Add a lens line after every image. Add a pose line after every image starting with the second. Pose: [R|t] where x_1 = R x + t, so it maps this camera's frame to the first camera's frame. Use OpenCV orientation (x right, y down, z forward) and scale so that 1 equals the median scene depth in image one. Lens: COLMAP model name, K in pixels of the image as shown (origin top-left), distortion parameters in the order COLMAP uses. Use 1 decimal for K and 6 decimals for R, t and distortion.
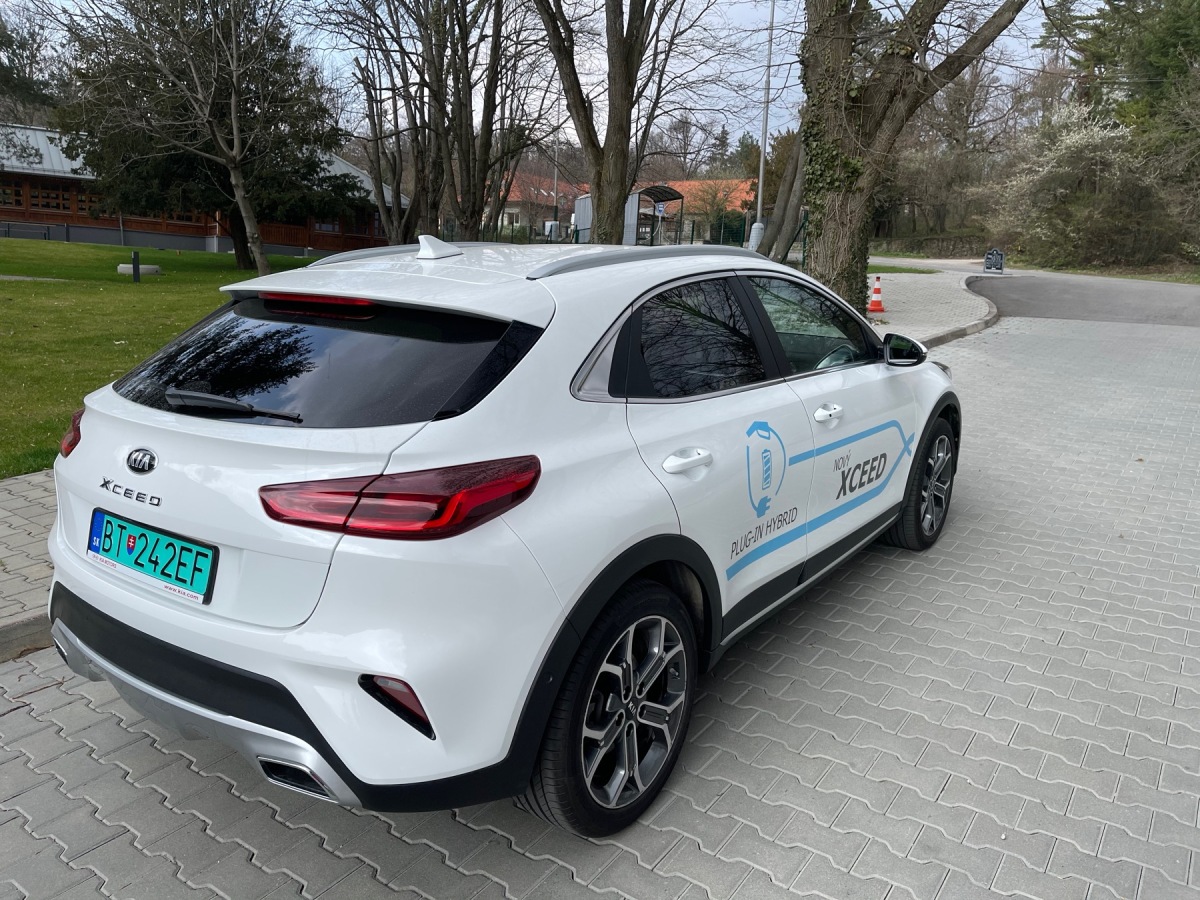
lens RADIAL K [[898.4, 0, 600.0], [0, 898.4, 450.0], [0, 0, 1]] dist [0.089064, -0.115875]
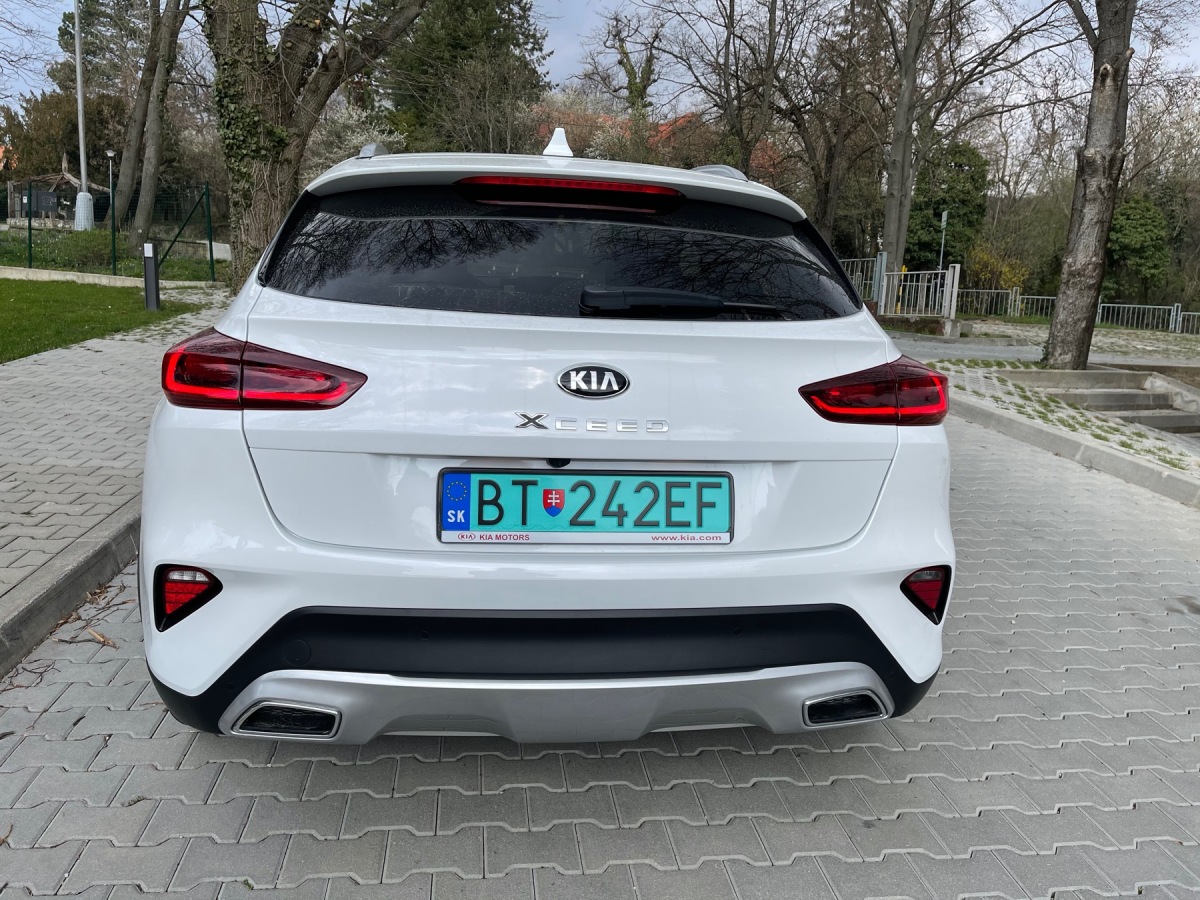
lens RADIAL K [[898.4, 0, 600.0], [0, 898.4, 450.0], [0, 0, 1]] dist [0.089064, -0.115875]
pose [[0.737051, -0.120150, 0.665071, -0.150085], [0.113464, 0.992101, 0.053486, 0.004288], [-0.666245, 0.036040, 0.744862, 0.067750]]
